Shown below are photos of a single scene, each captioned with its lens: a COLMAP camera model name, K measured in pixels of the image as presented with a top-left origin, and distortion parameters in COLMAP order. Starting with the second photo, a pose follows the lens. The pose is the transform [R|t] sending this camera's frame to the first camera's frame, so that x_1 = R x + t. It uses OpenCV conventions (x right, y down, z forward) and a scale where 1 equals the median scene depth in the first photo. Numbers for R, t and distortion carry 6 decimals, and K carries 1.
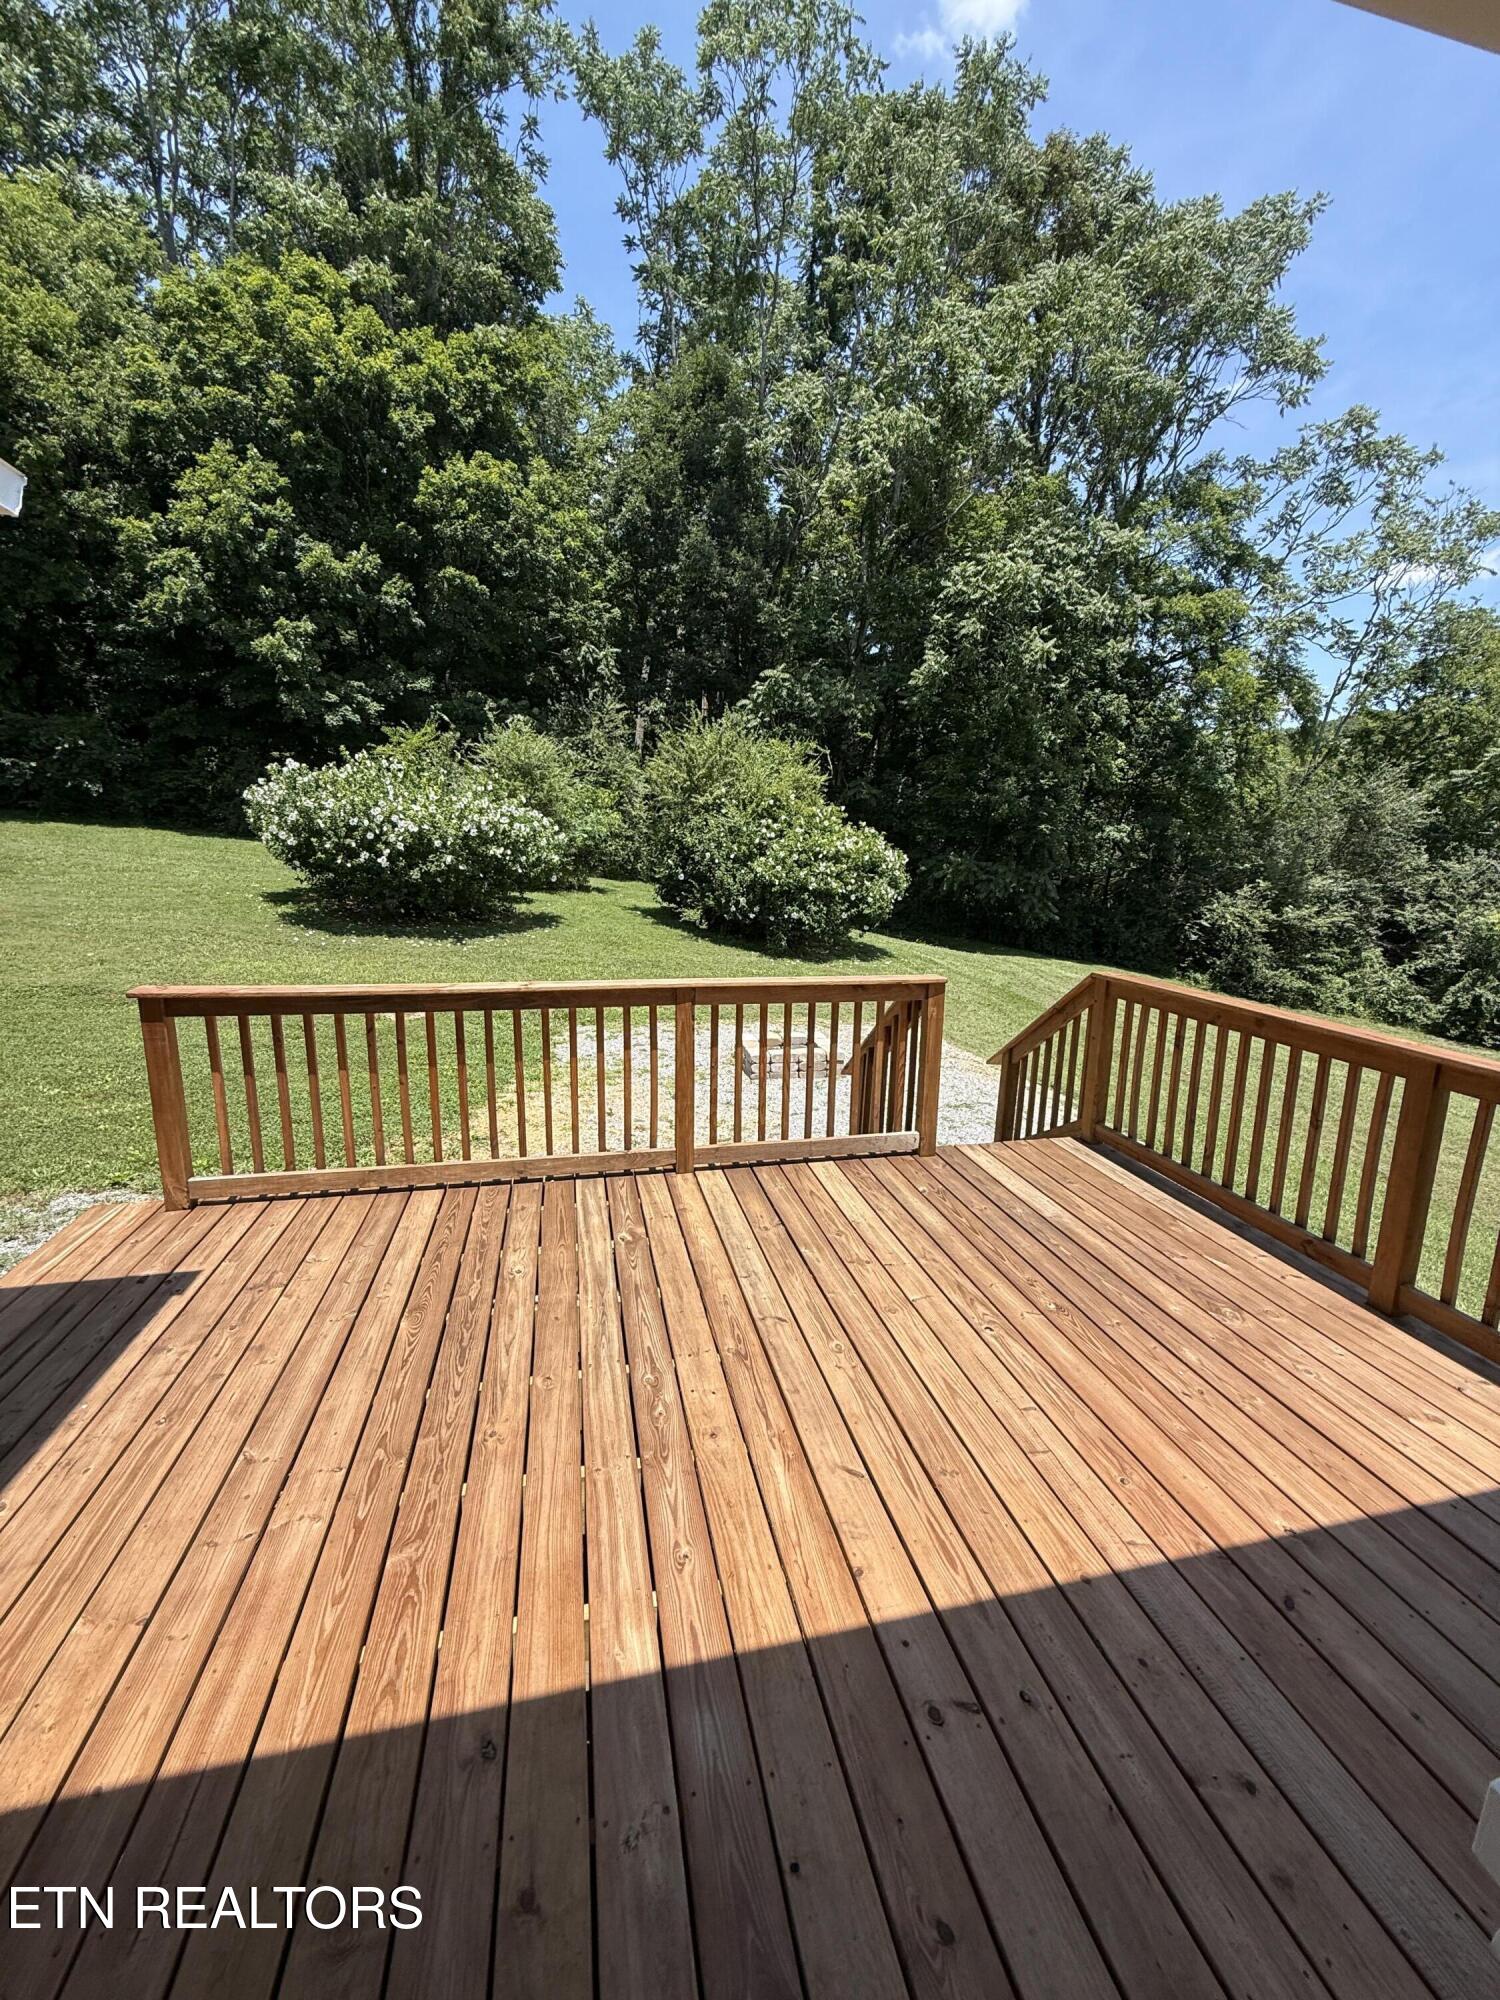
lens RADIAL K [[815.6, 0, 741.8], [0, 815.6, 1005.0], [0, 0, 1]] dist [-0.000688, -0.000022]
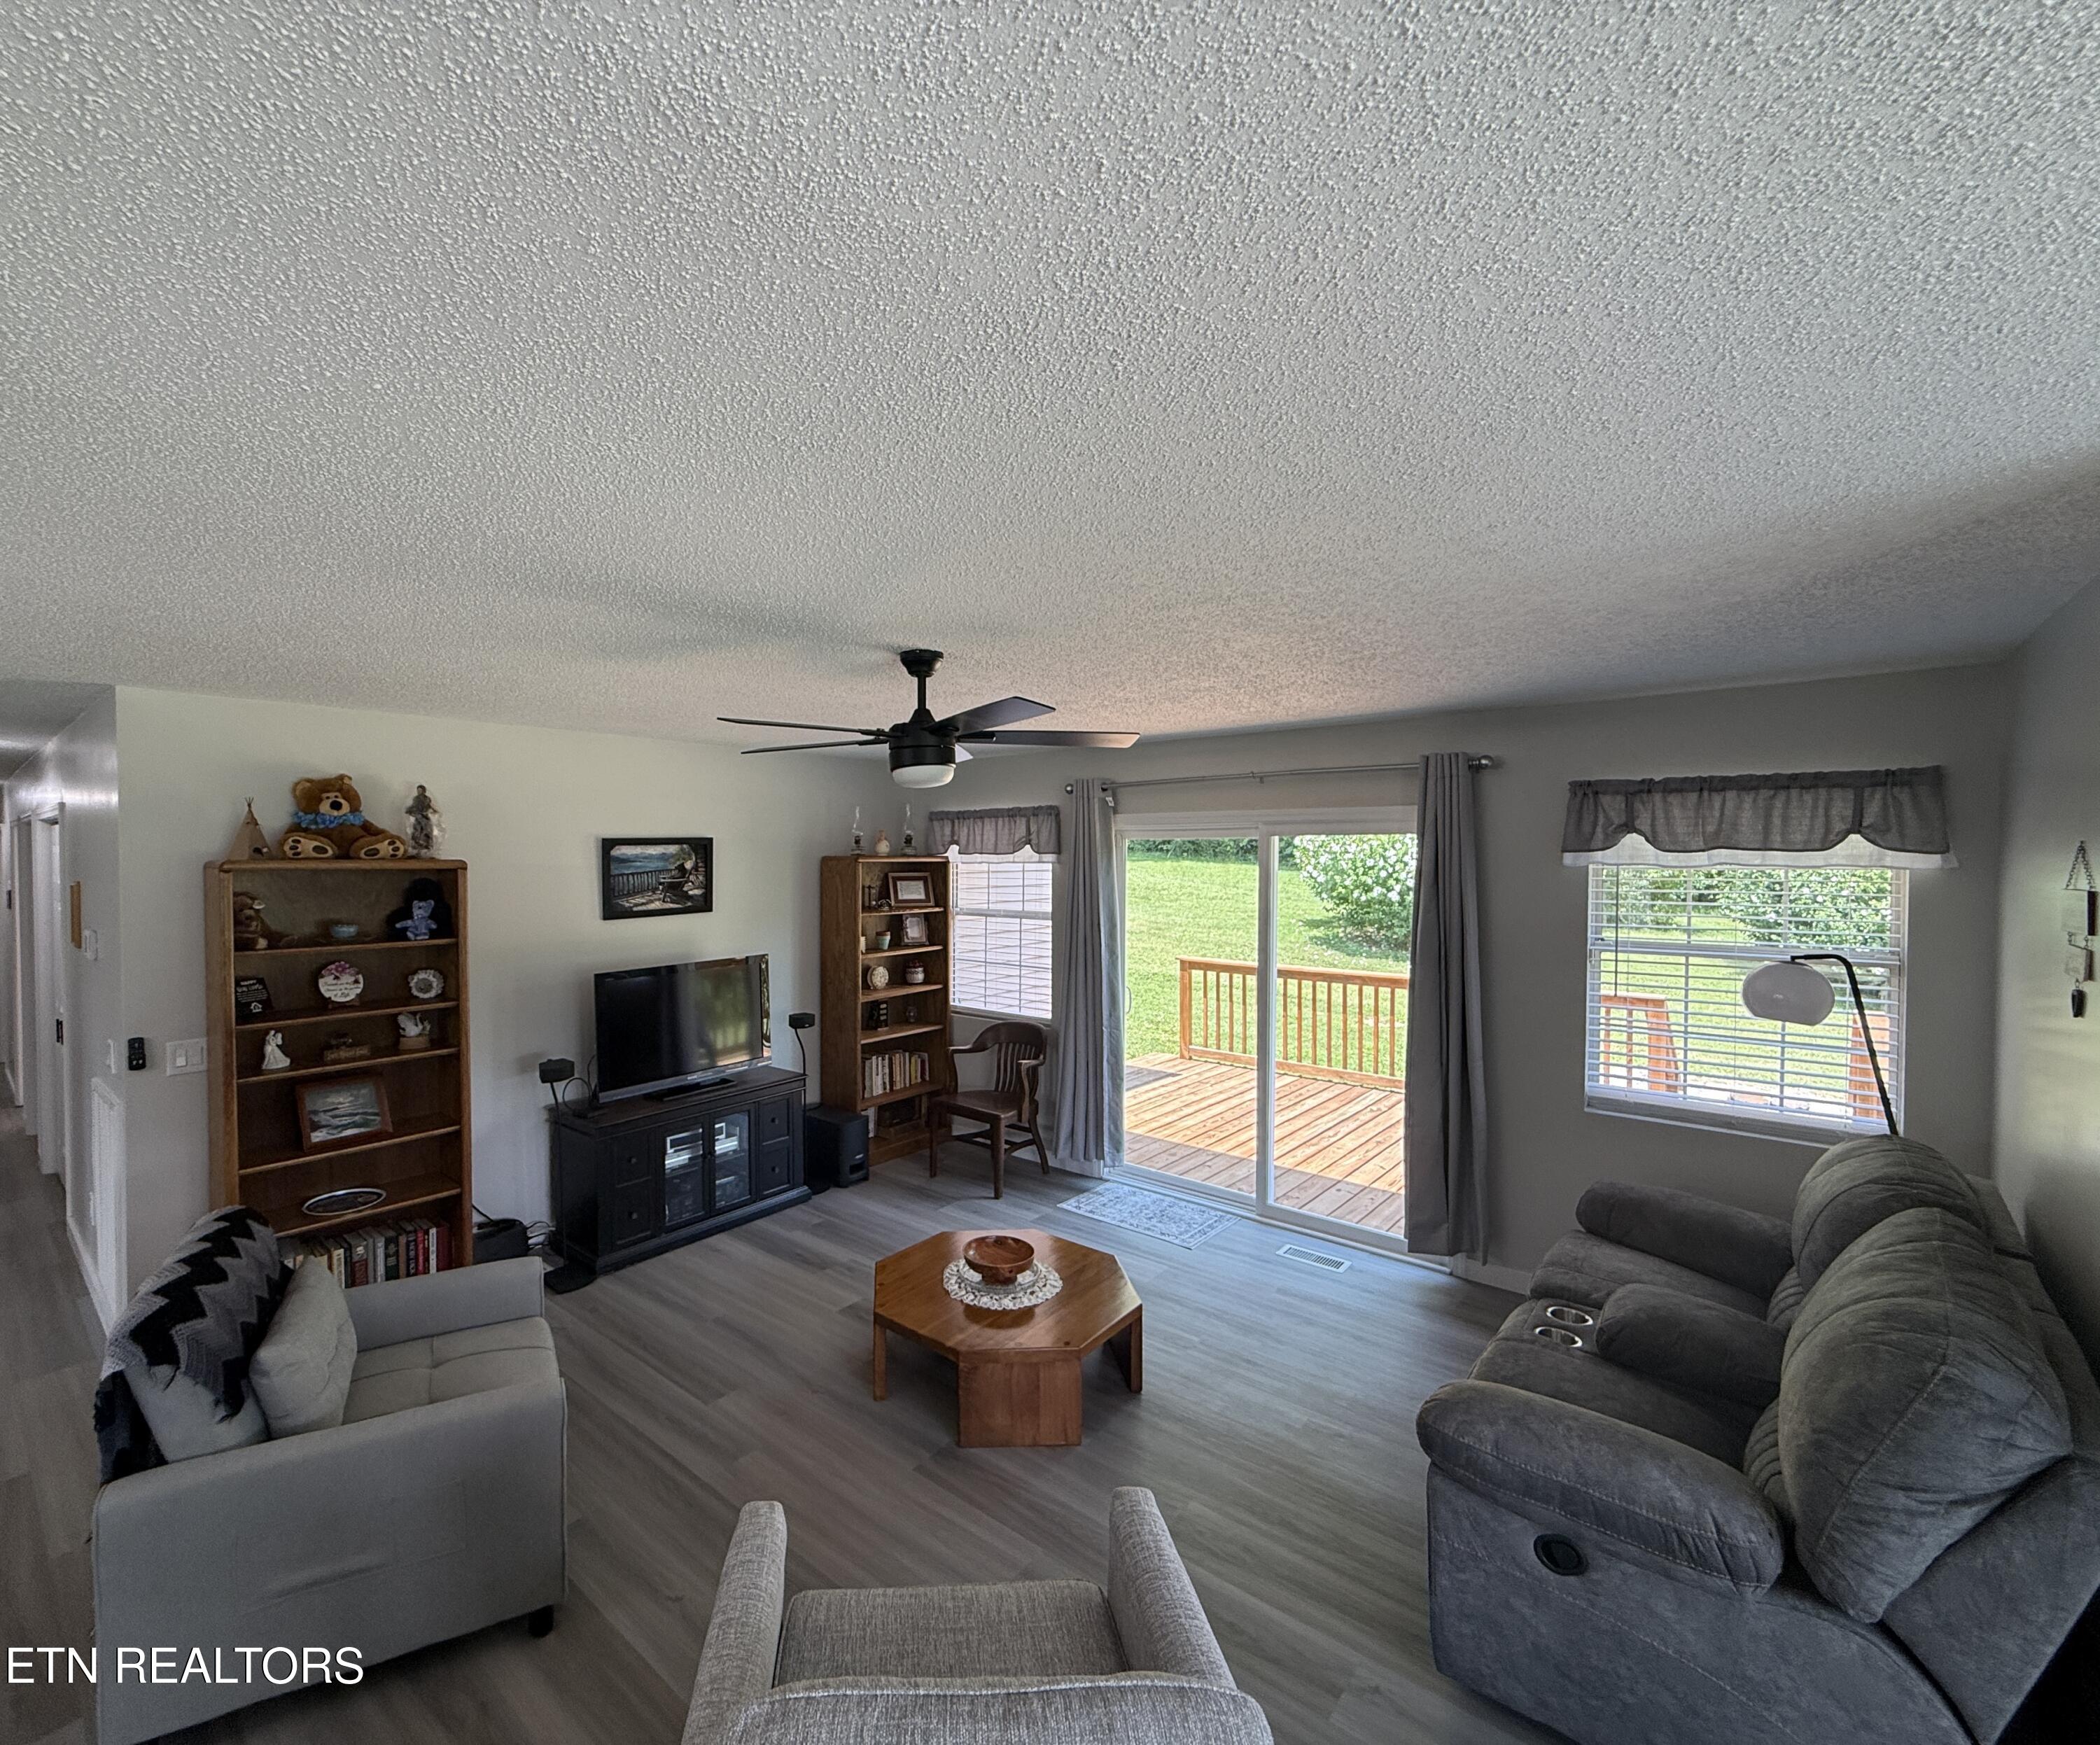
lens RADIAL K [[943.2, 0, 1048.4], [0, 943.2, 871.4], [0, 0, 1]] dist [0.000053, 0.000003]
pose [[0.674398, -0.000668, -0.738368, 0.225310], [-0.141451, 0.981361, -0.130085, 0.033701], [0.724693, 0.192172, 0.661733, -0.251066]]
